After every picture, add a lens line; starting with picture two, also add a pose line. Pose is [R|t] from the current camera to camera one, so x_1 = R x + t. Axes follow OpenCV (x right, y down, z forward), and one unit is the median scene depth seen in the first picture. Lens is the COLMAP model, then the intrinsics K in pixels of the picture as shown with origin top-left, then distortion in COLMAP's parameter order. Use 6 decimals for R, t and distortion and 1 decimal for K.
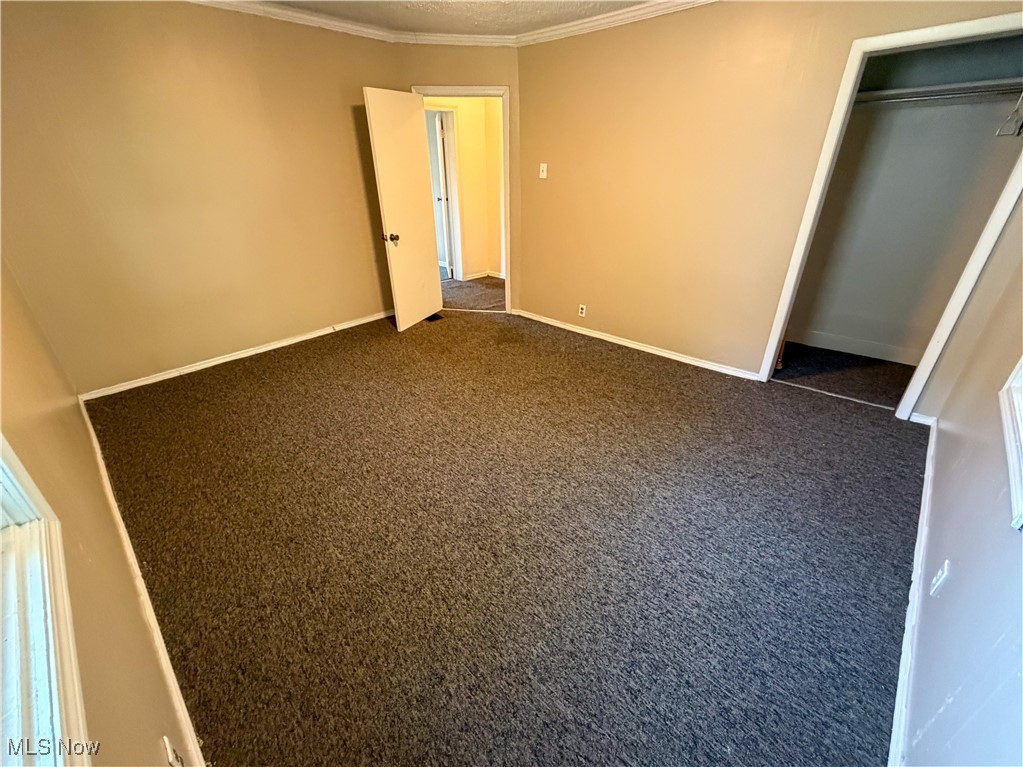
lens RADIAL K [[425.7, 0, 511.5], [0, 425.7, 383.5], [0, 0, 1]] dist [0.000196, 0.000116]
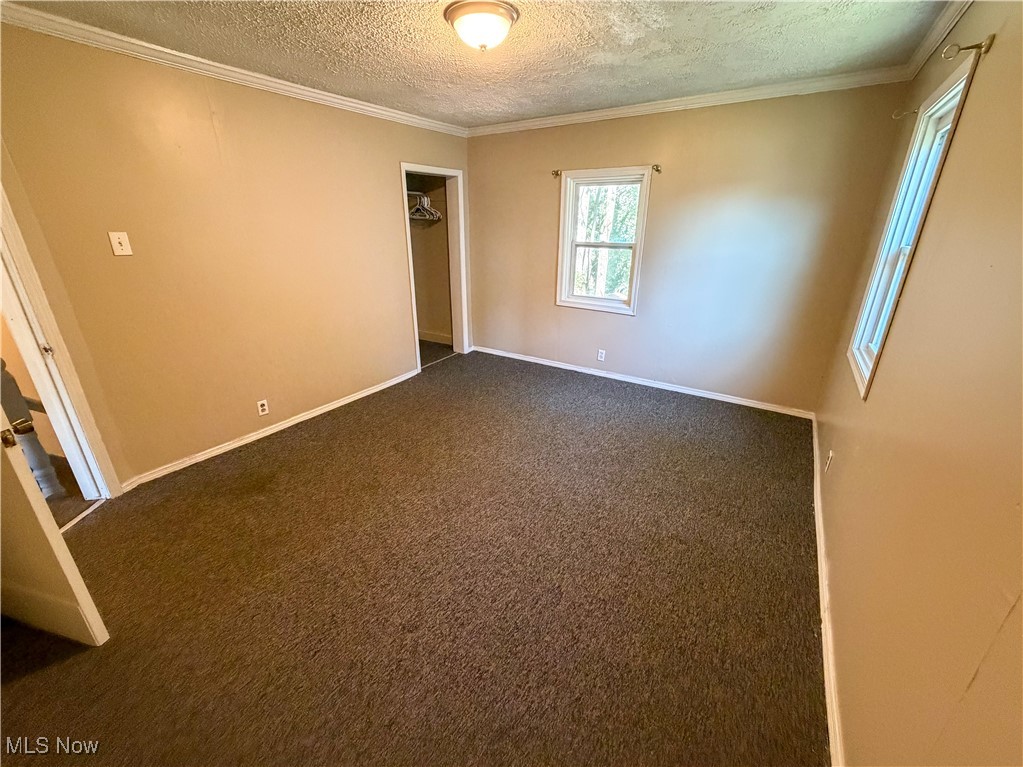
lens RADIAL K [[415.0, 0, 510.0], [0, 415.0, 378.7], [0, 0, 1]] dist [0.000614, -0.000083]
pose [[-0.176911, -0.332832, 0.926243, -0.876240], [0.452515, 0.808217, 0.376850, -0.427070], [-0.874033, 0.485807, 0.007629, 0.817480]]
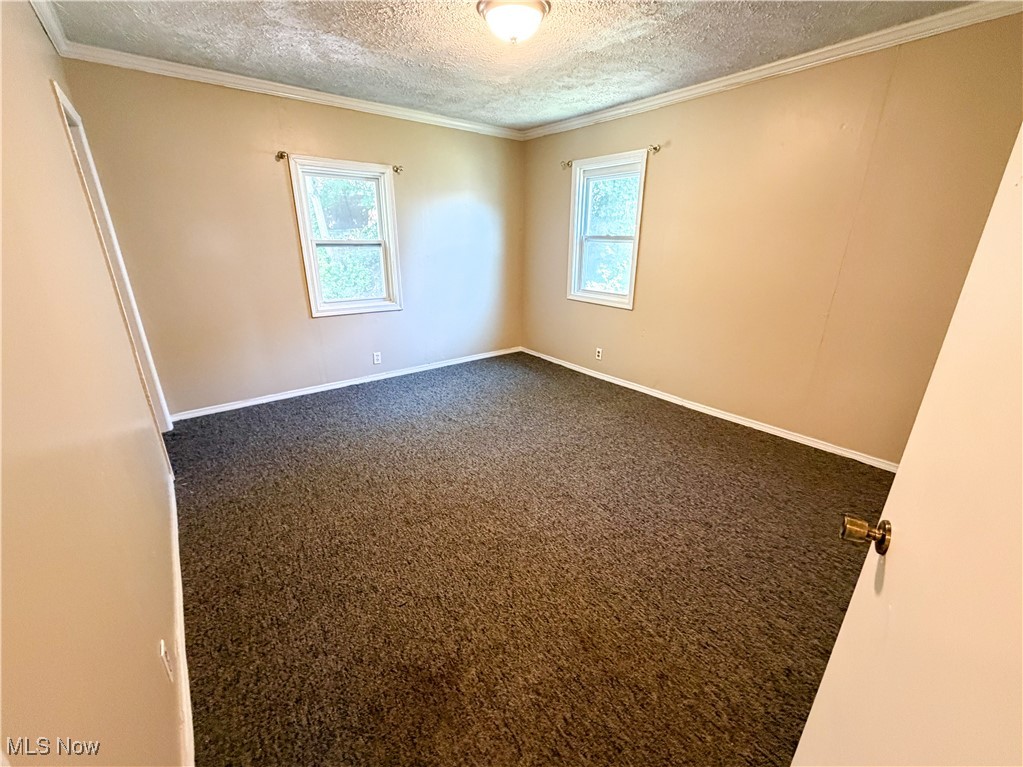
lens RADIAL K [[415.0, 0, 510.0], [0, 415.0, 378.7], [0, 0, 1]] dist [0.000614, -0.000083]
pose [[-0.989408, -0.043374, 0.138530, -0.167580], [0.071273, 0.686207, 0.723906, -0.743516], [-0.126459, 0.726112, -0.675847, 1.472676]]
